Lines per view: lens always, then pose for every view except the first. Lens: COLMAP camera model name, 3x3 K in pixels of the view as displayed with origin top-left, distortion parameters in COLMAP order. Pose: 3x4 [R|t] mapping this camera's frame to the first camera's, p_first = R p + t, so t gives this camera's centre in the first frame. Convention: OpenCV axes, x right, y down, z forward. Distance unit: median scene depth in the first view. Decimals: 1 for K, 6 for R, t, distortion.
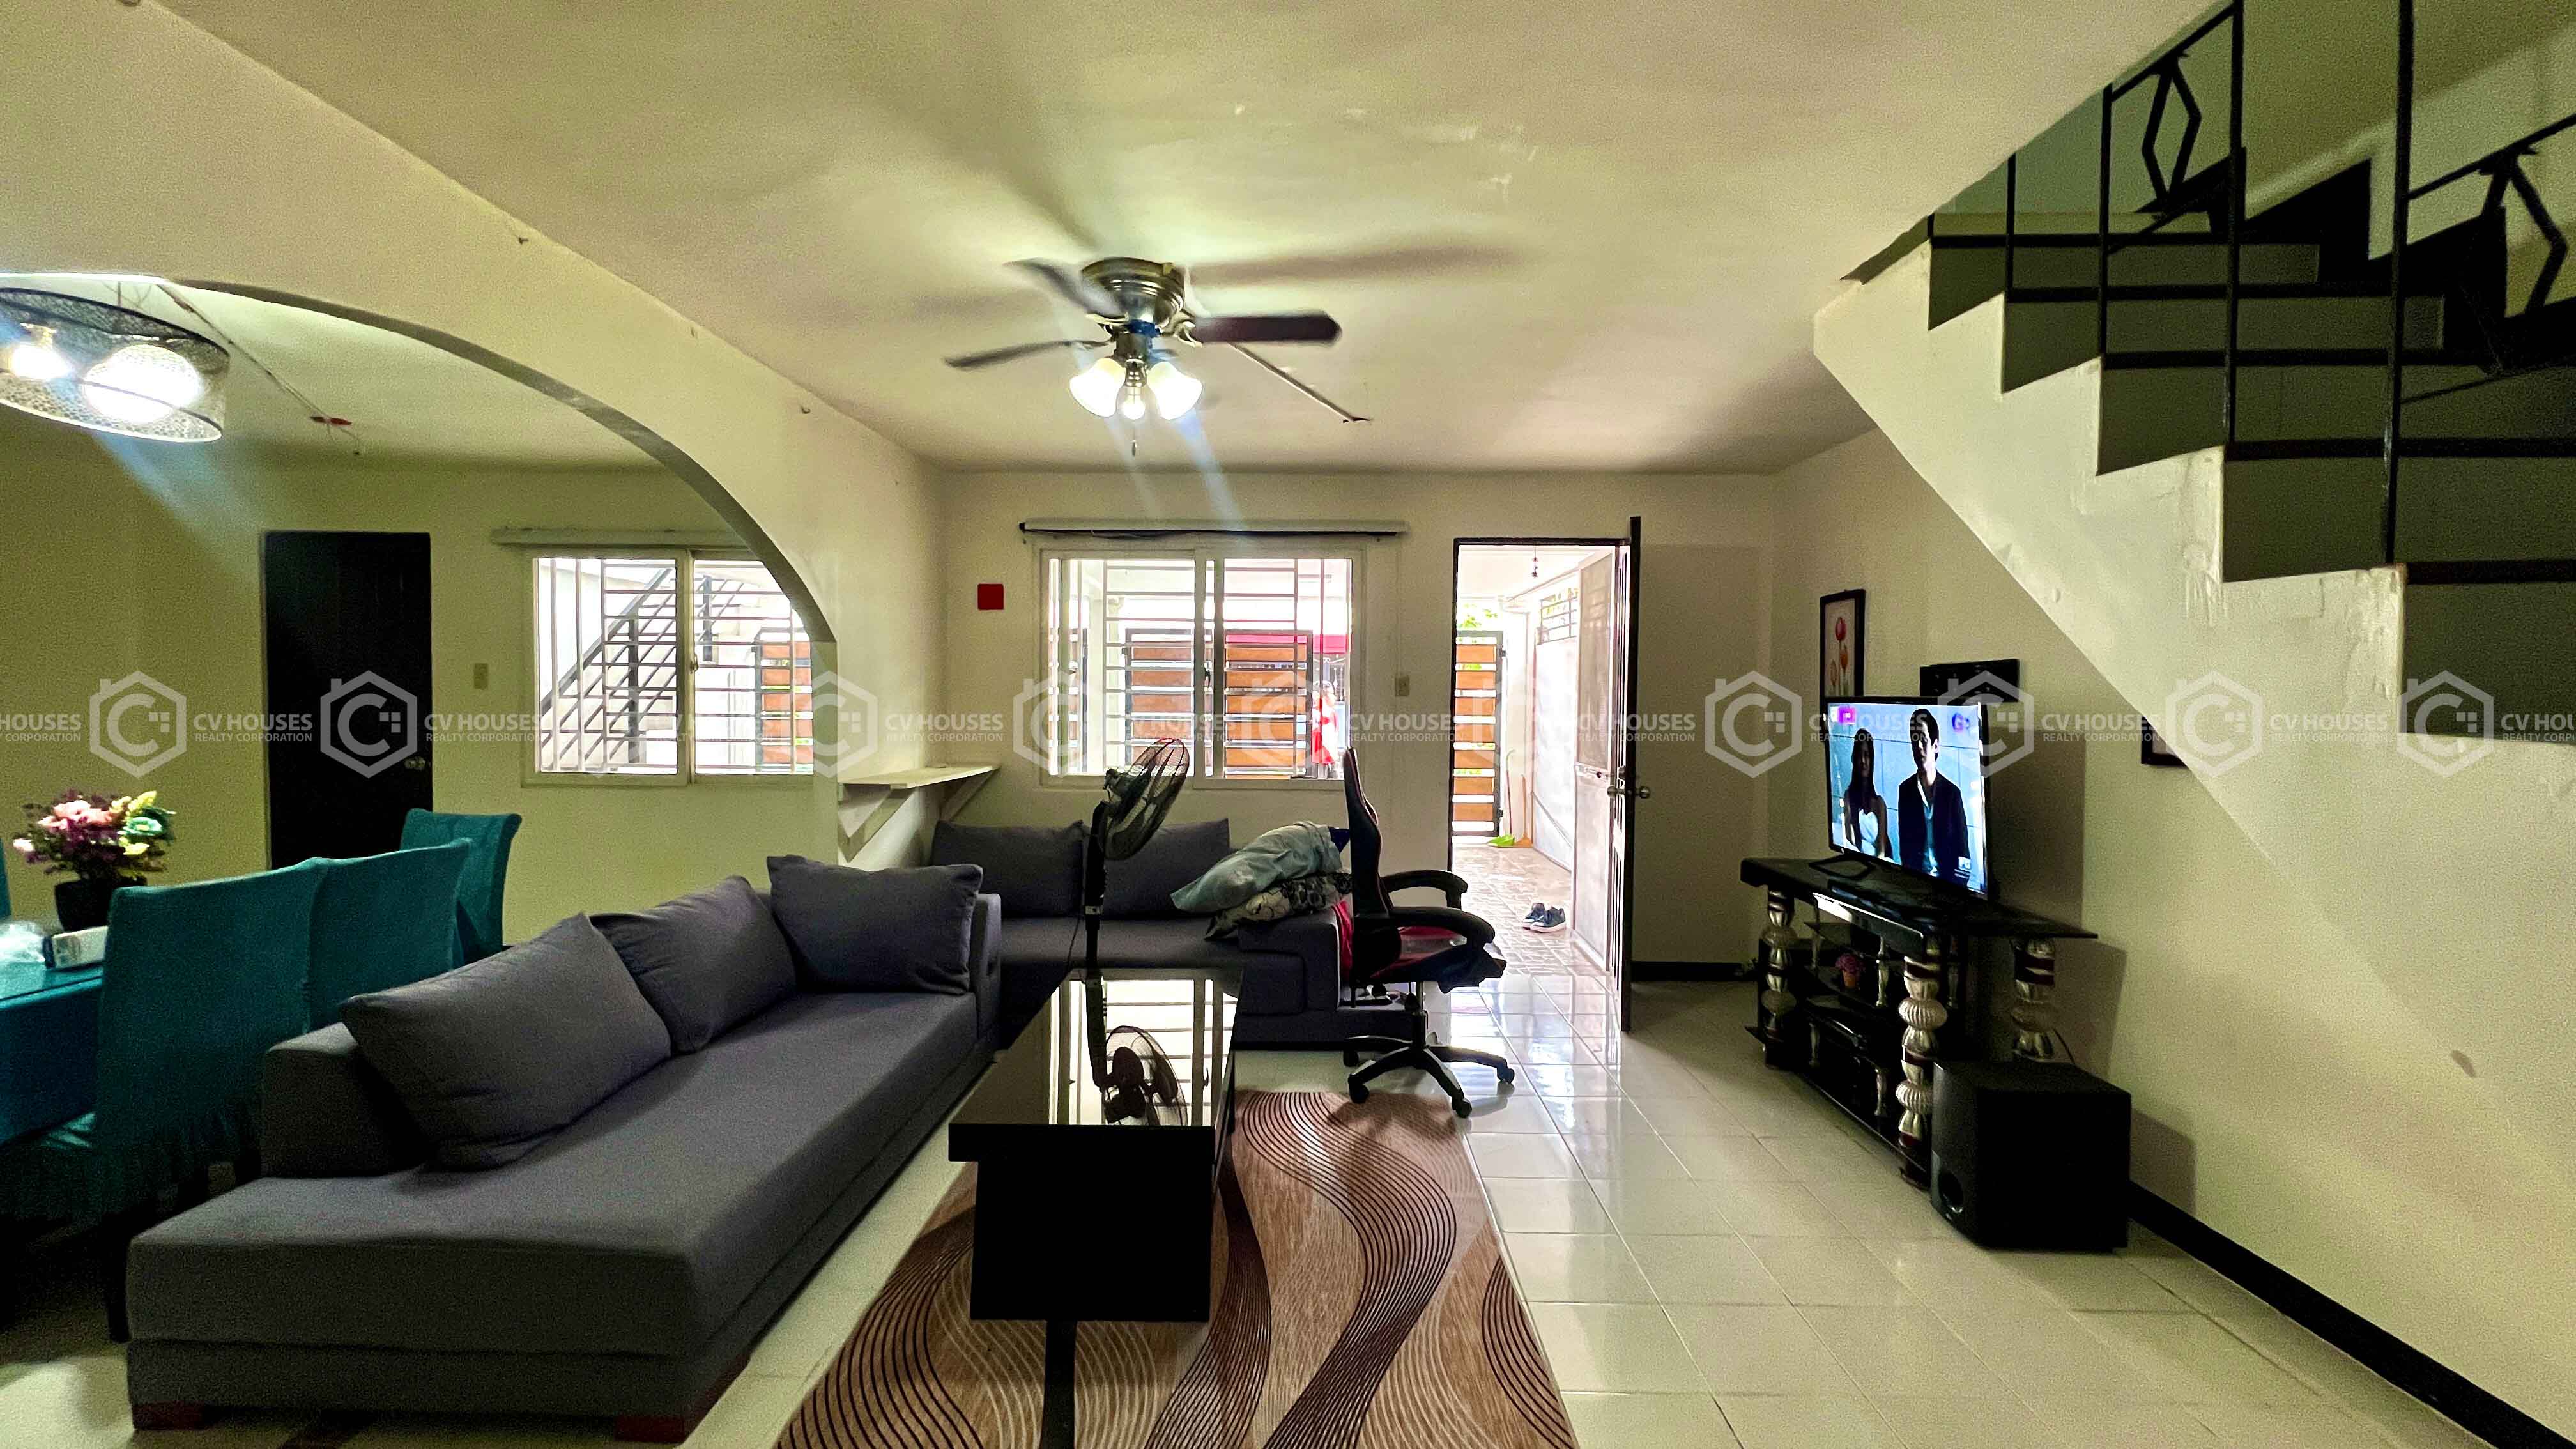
lens RADIAL K [[1001.0, 0, 1288.0], [0, 1001.0, 724.5], [0, 0, 1]] dist [-0.000945, -0.000072]
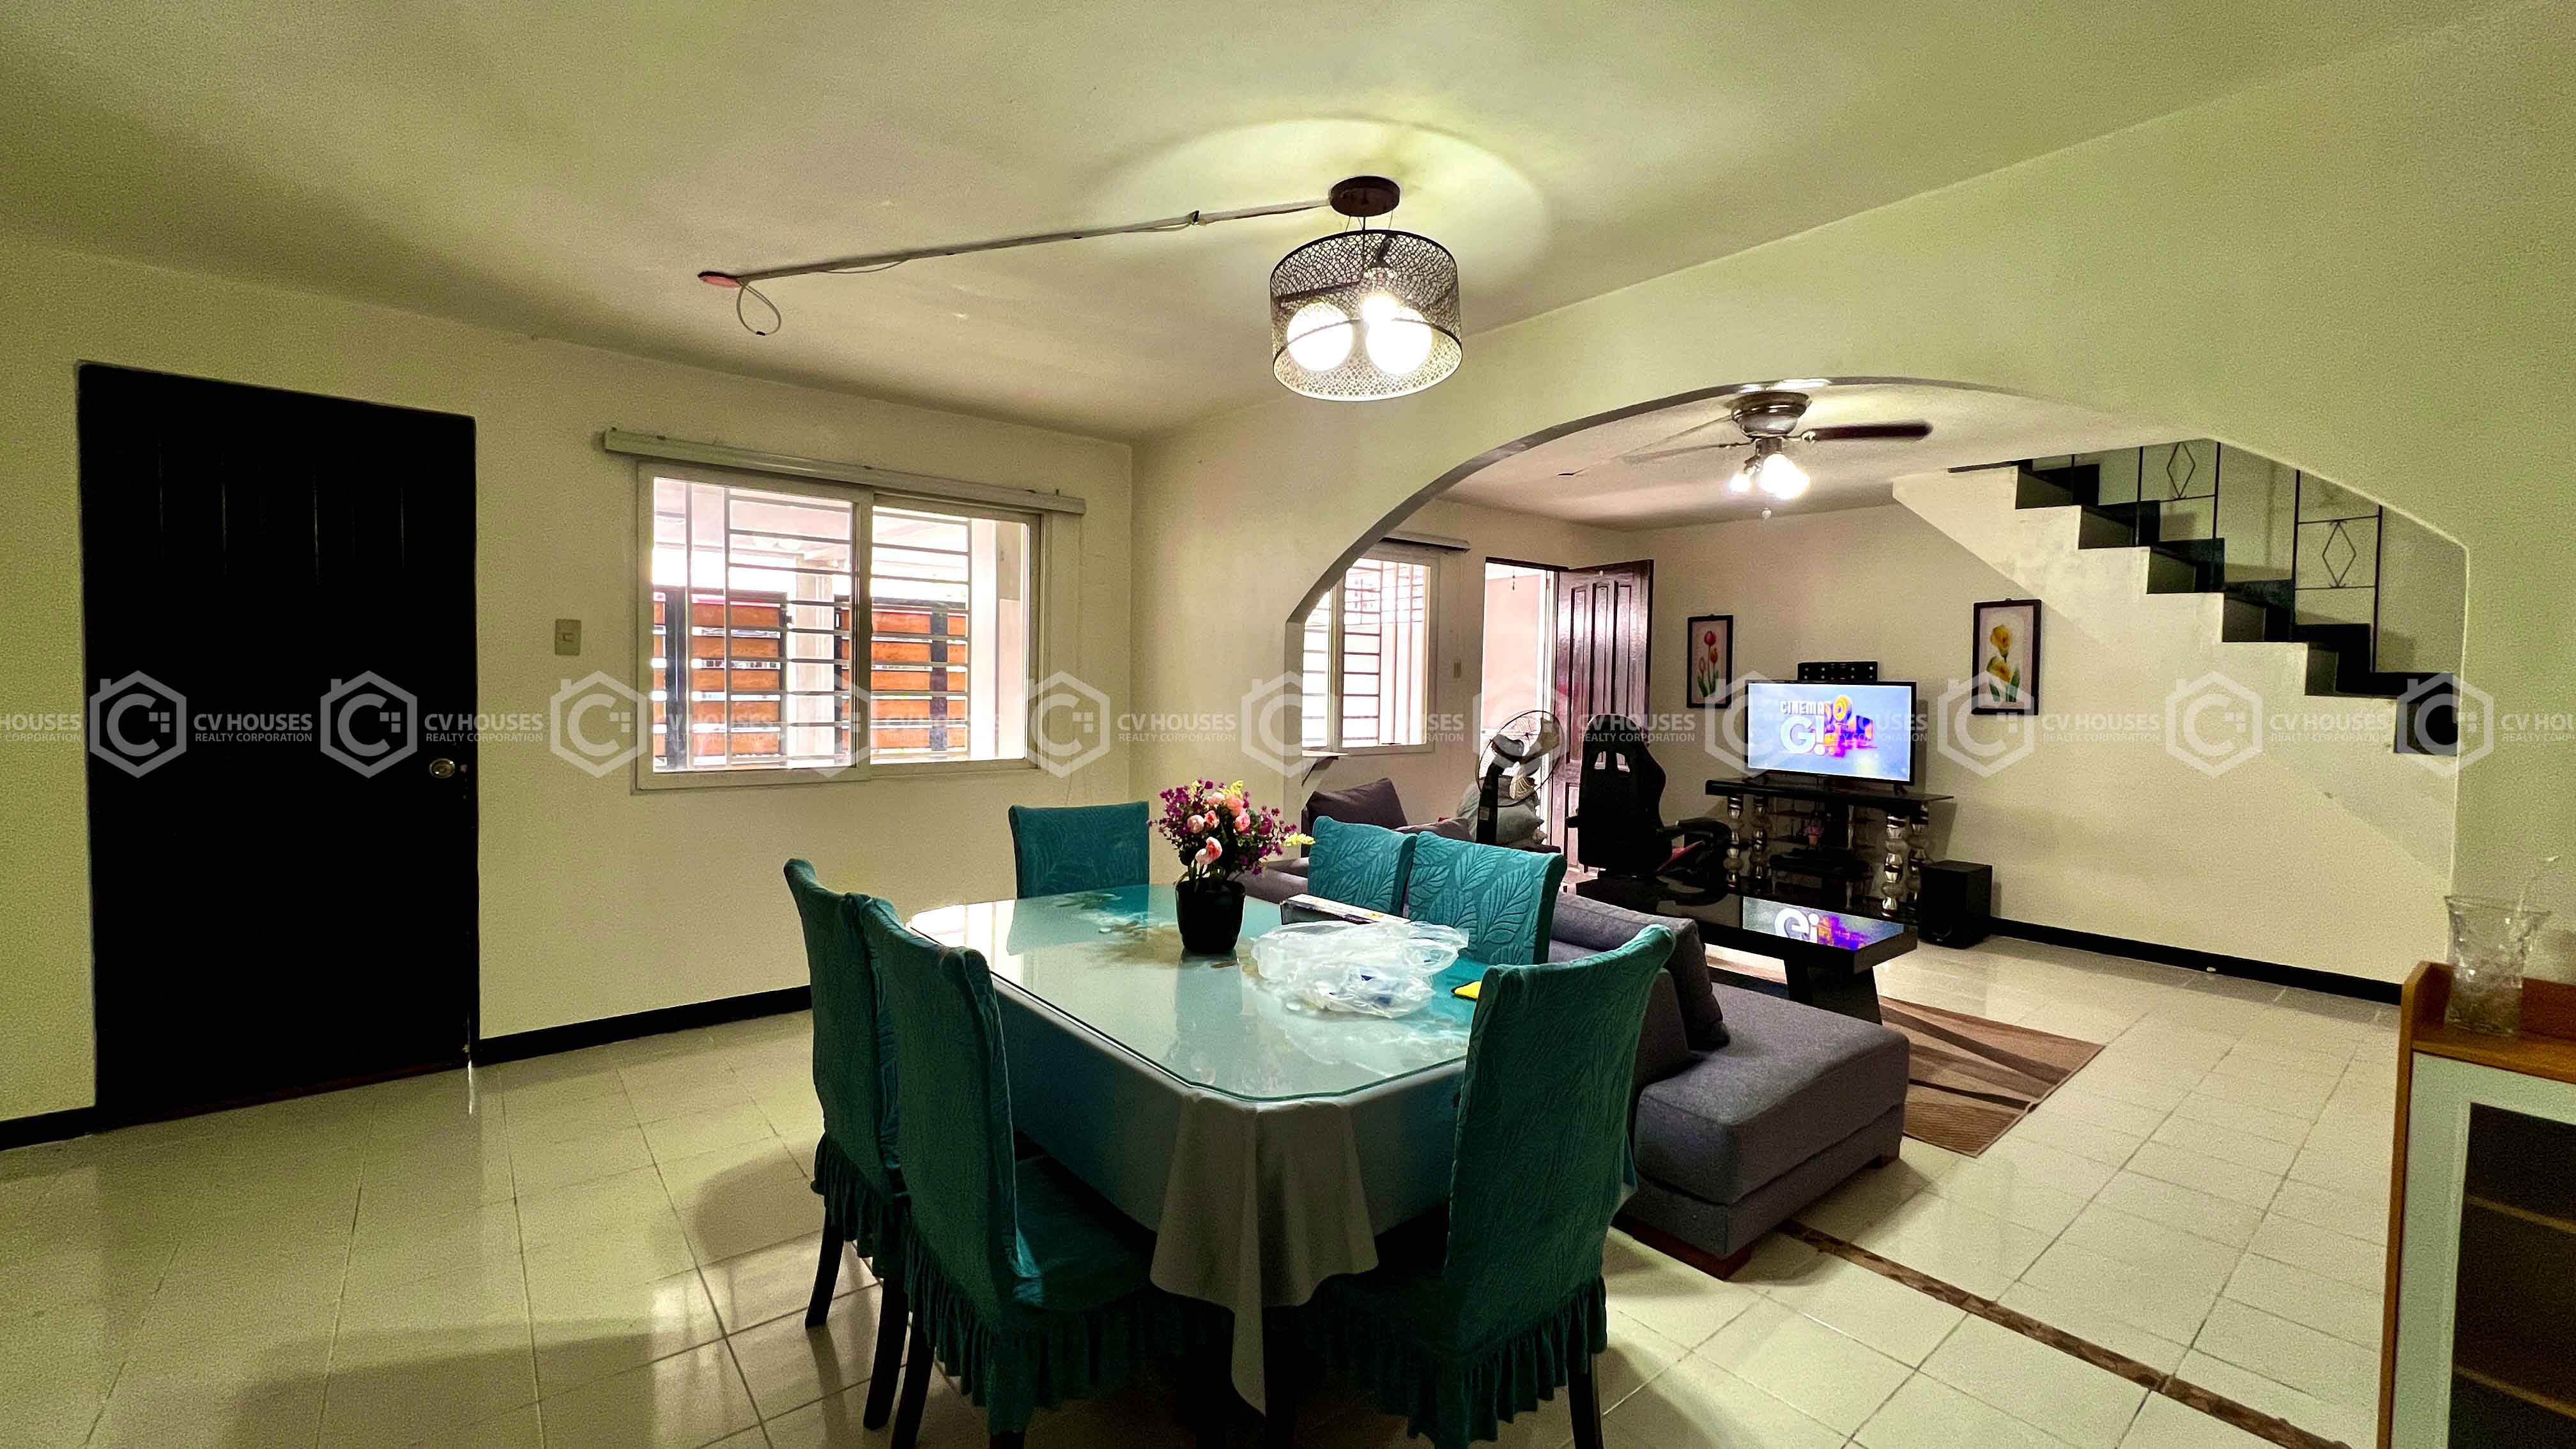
lens RADIAL K [[1011.6, 0, 1270.0], [0, 1011.6, 720.6], [0, 0, 1]] dist [0.001539, -0.000094]
pose [[0.771345, -0.020804, 0.636077, -0.884750], [0.009333, 0.999728, 0.021380, -0.002590], [-0.636349, -0.010555, 0.771329, 0.155375]]
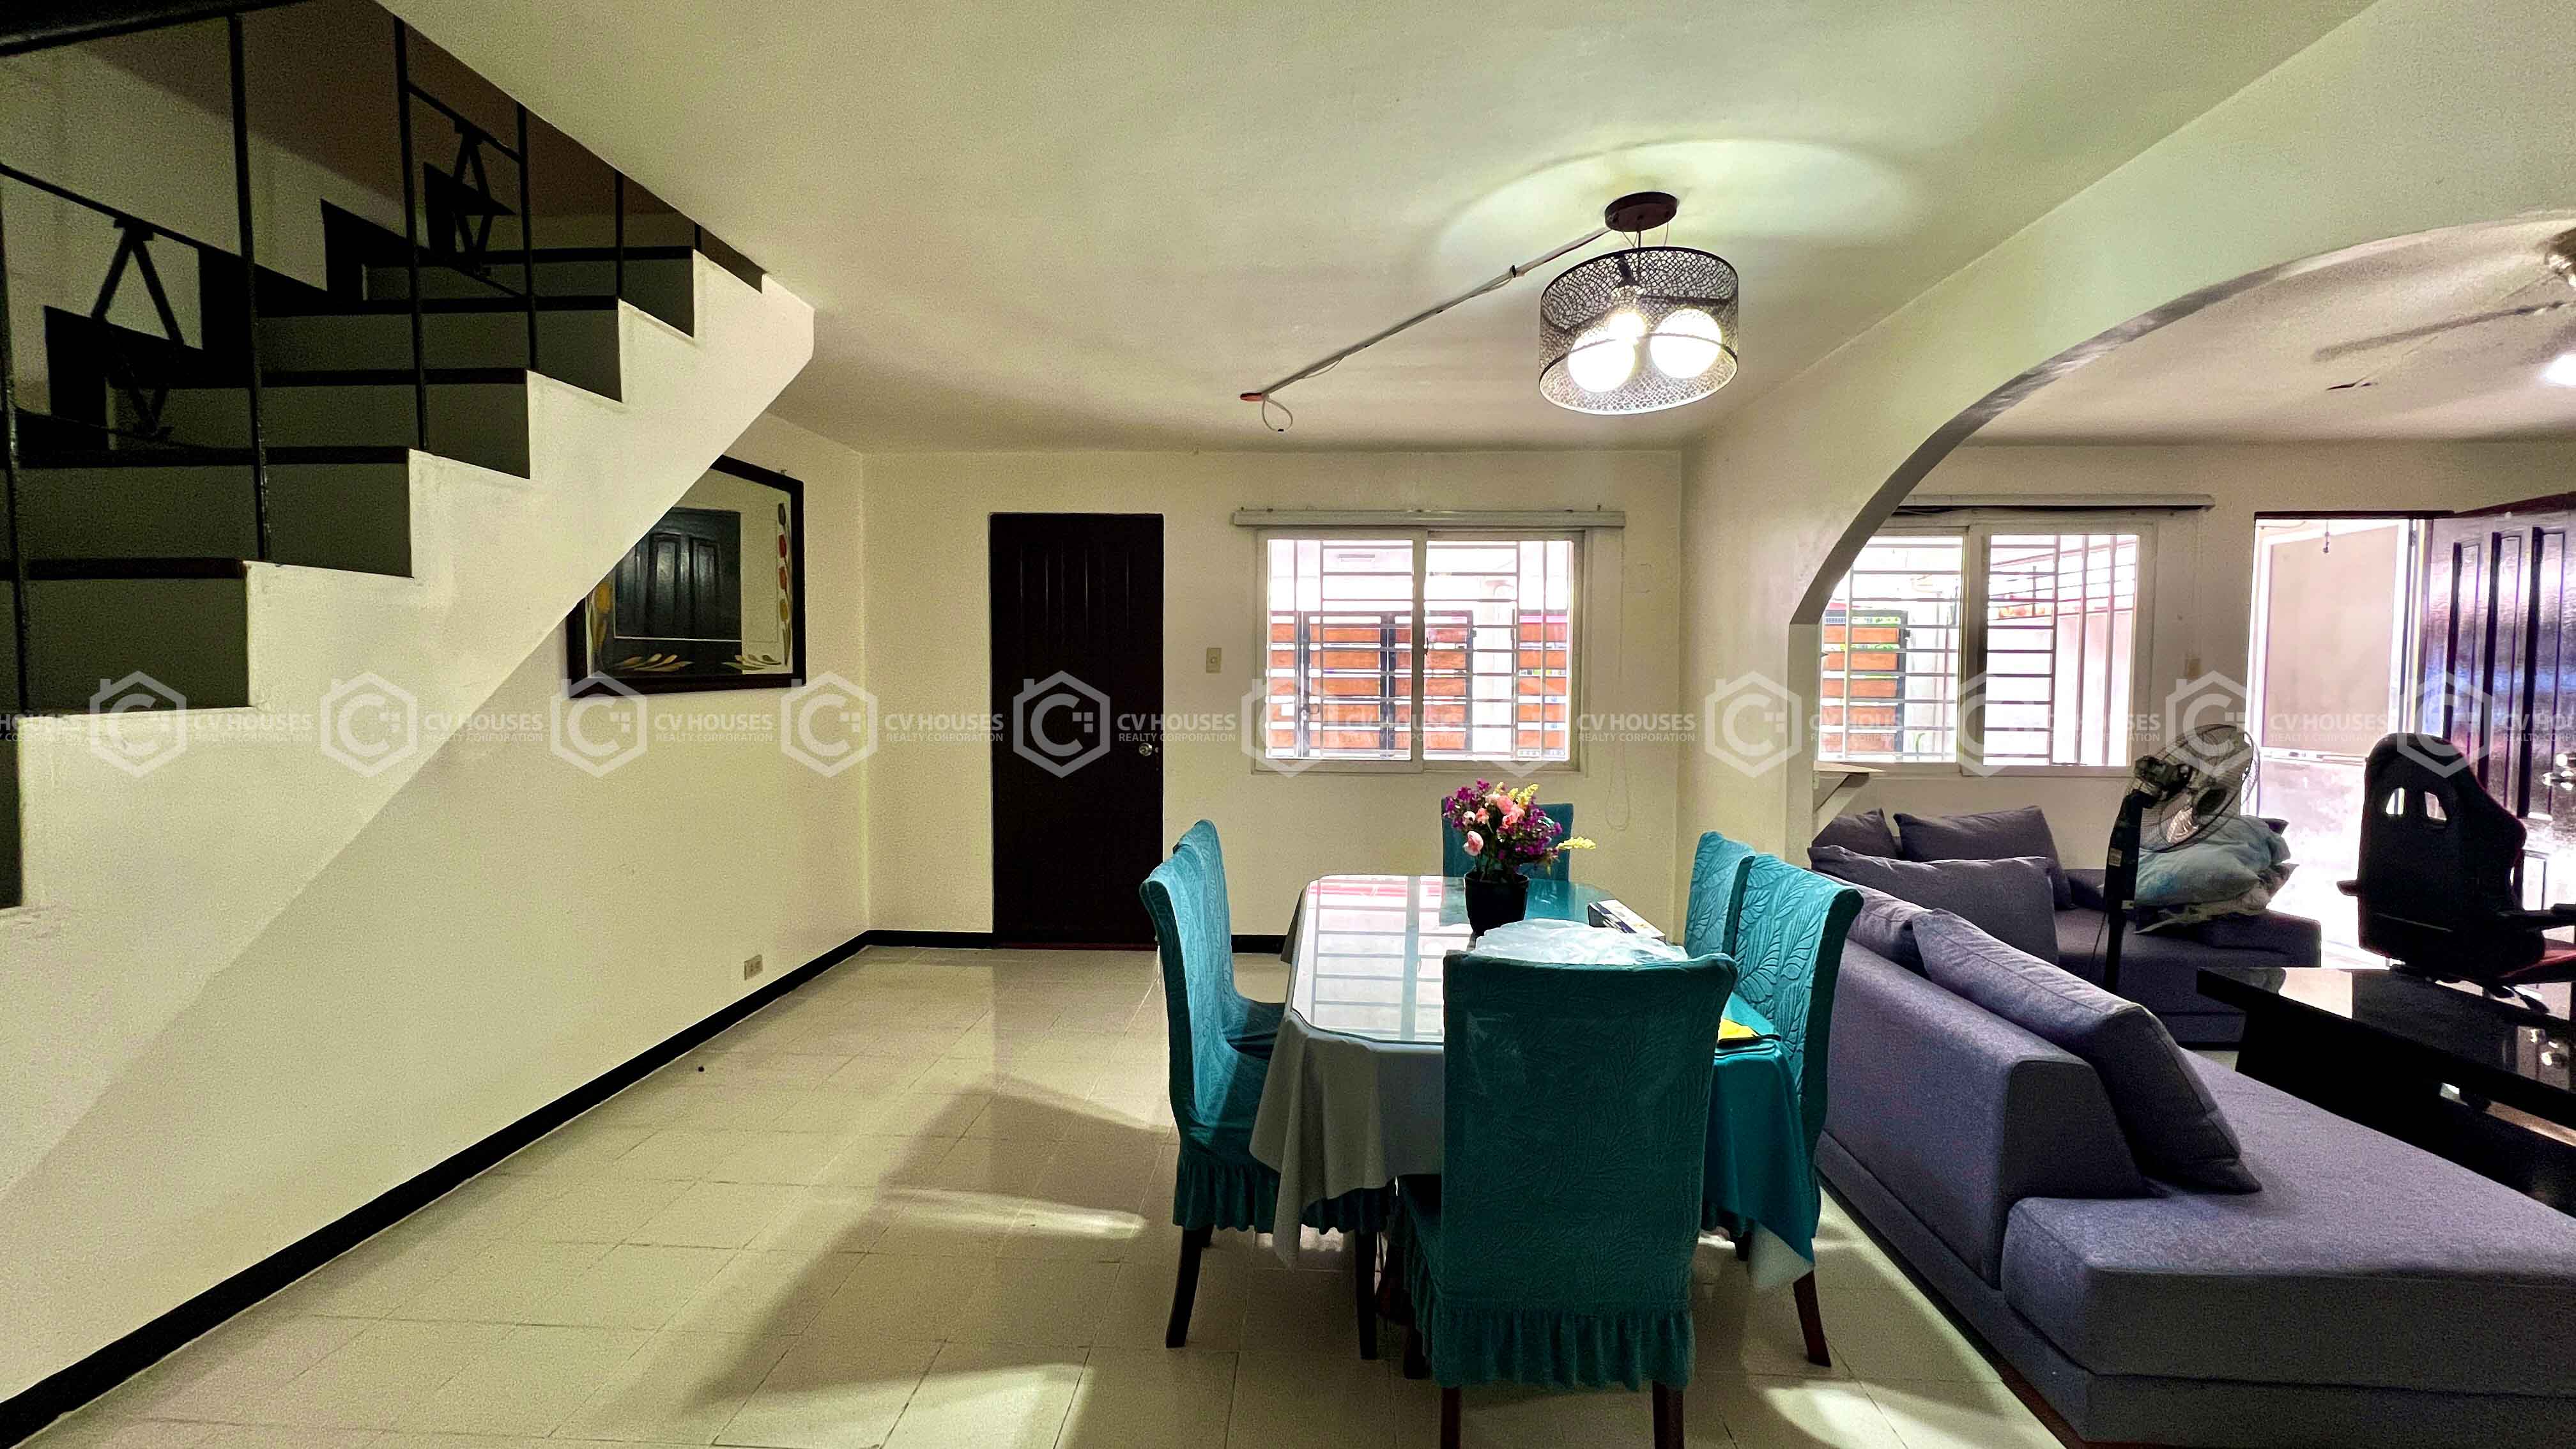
lens RADIAL K [[1001.0, 0, 1288.0], [0, 1001.0, 724.5], [0, 0, 1]] dist [-0.000945, -0.000072]
pose [[0.999669, -0.002317, -0.025622, -0.714278], [0.002783, 0.999831, 0.018171, -0.004465], [0.025576, -0.018236, 0.999507, 0.026780]]
